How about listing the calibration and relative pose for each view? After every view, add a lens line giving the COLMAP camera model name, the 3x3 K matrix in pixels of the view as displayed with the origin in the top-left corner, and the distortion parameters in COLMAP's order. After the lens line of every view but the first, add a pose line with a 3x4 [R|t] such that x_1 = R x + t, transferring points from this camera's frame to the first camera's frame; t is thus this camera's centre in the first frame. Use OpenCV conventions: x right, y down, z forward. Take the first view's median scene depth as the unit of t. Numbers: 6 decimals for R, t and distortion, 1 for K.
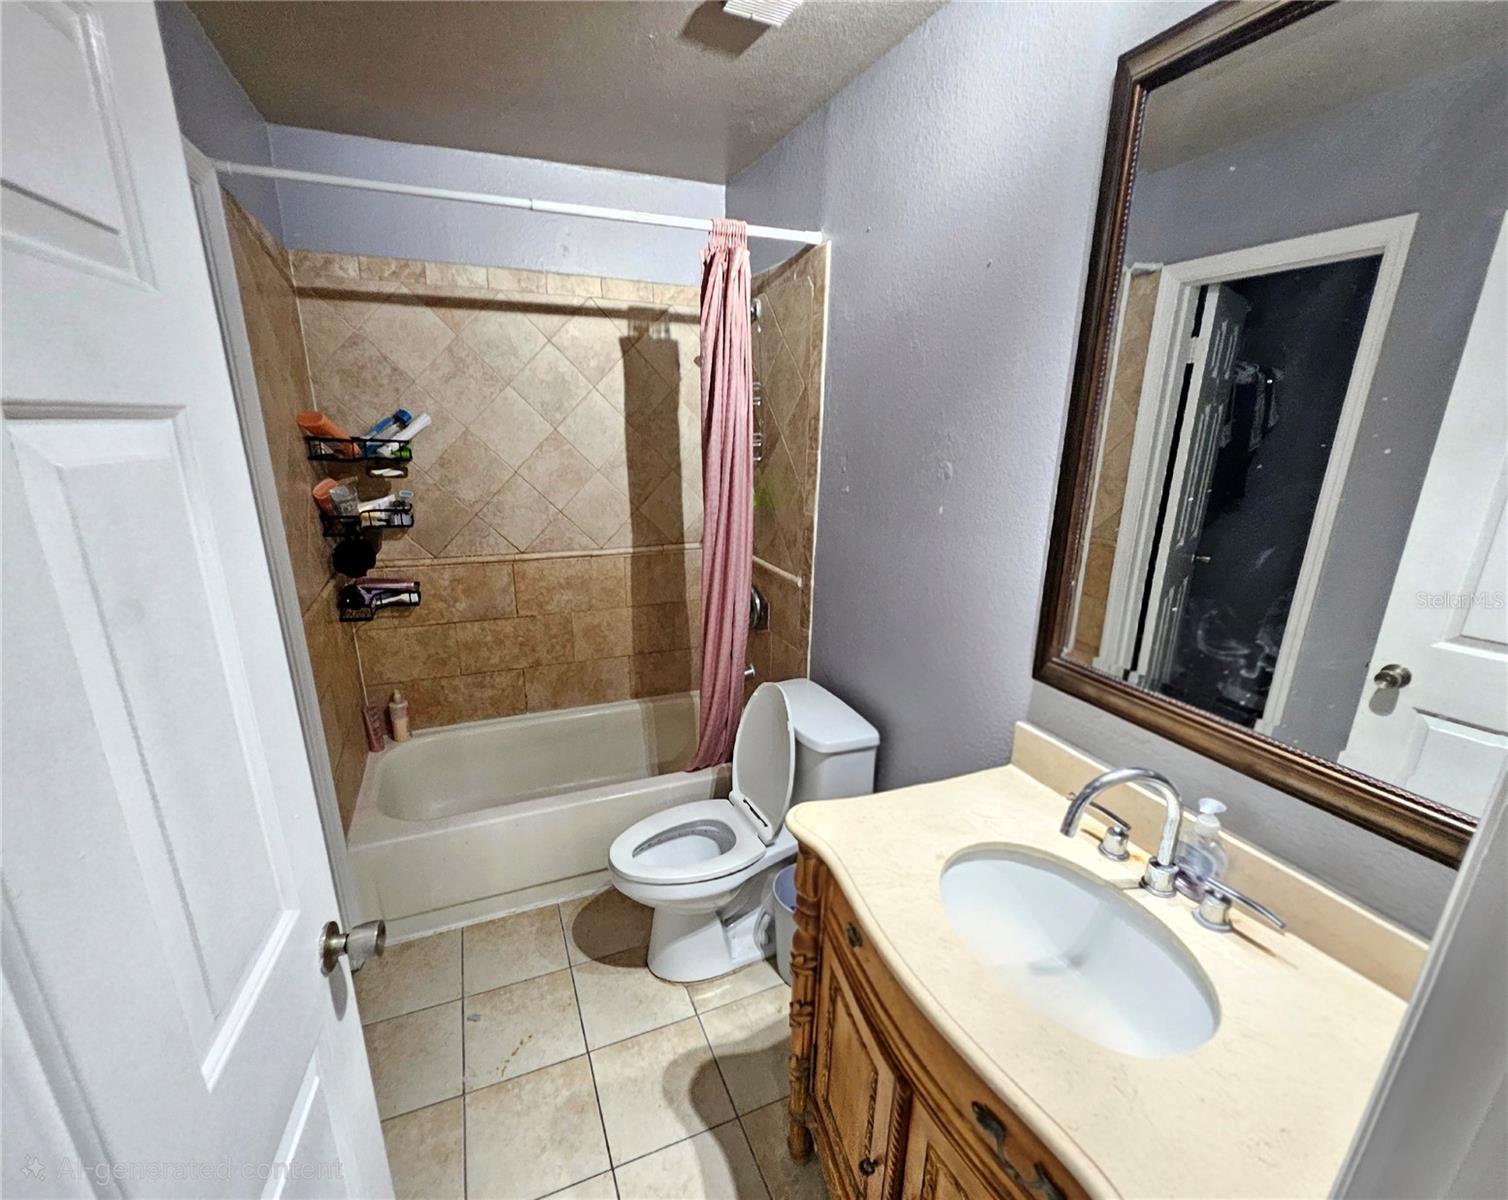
lens RADIAL K [[650.8, 0, 733.7], [0, 650.8, 632.8], [0, 0, 1]] dist [0.000030, 0.000430]
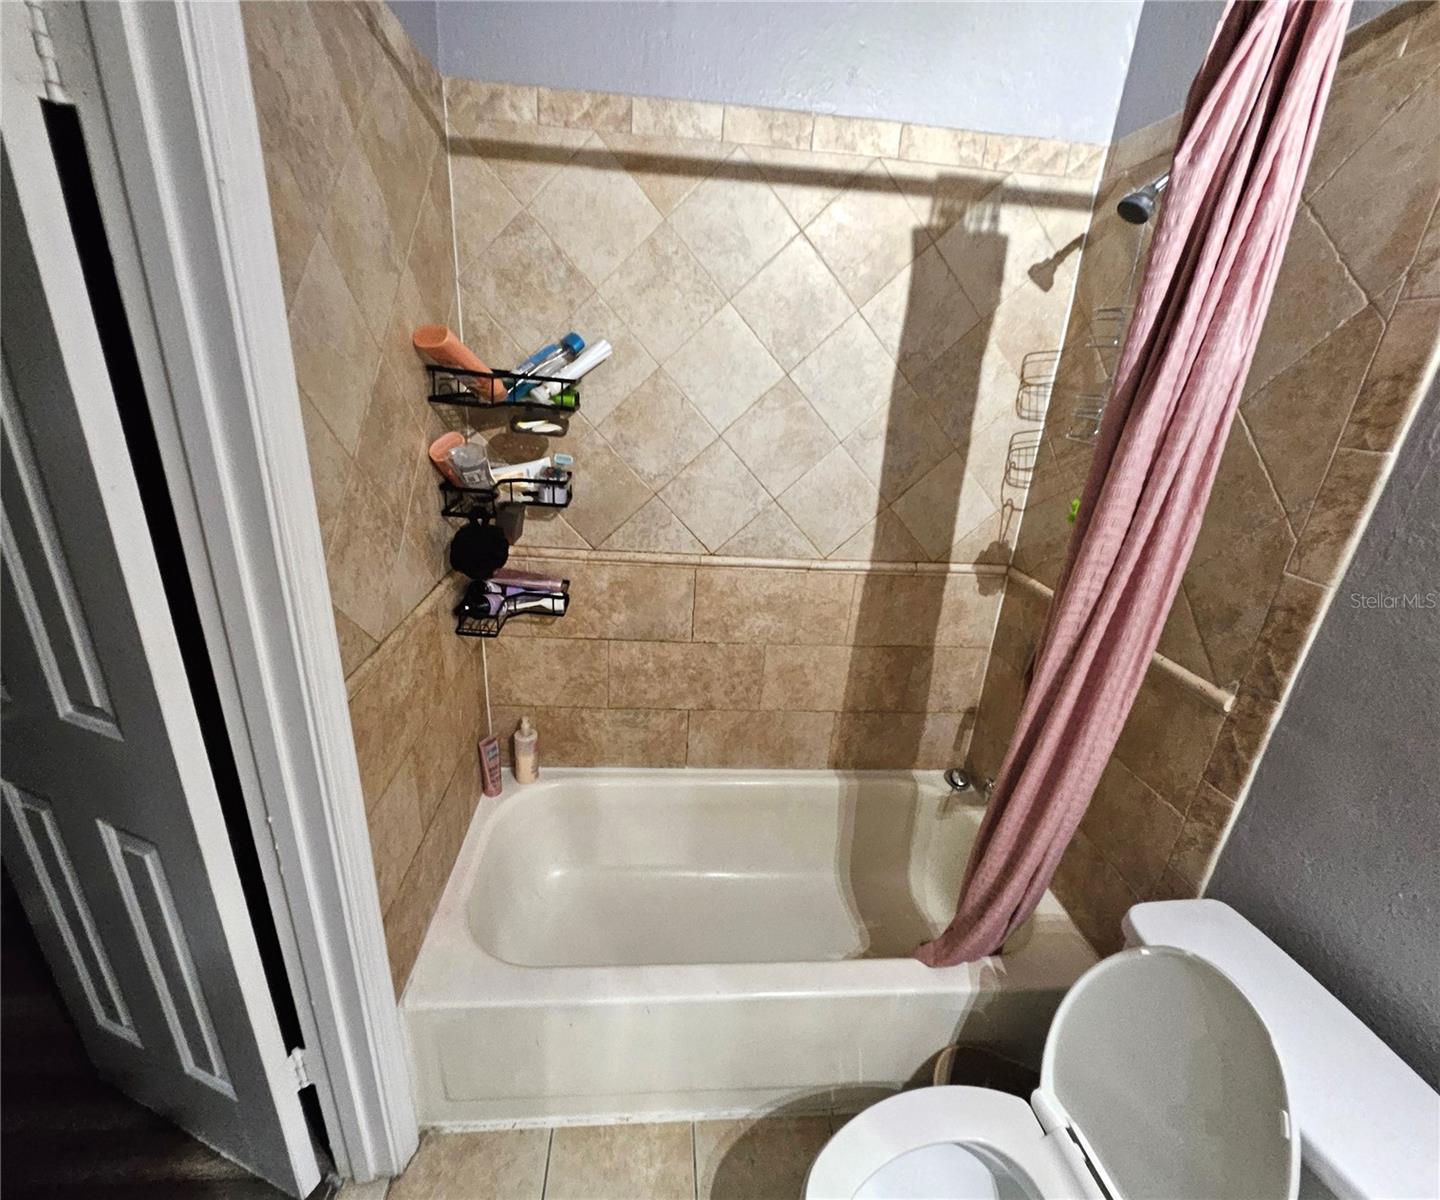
lens RADIAL K [[616.5, 0, 711.2], [0, 616.5, 599.9], [0, 0, 1]] dist [0.004582, 0.000737]
pose [[0.954387, 0.148313, -0.259129, -0.156401], [-0.138115, 0.988761, 0.057234, -0.117479], [0.264705, -0.018834, 0.964145, 0.389214]]
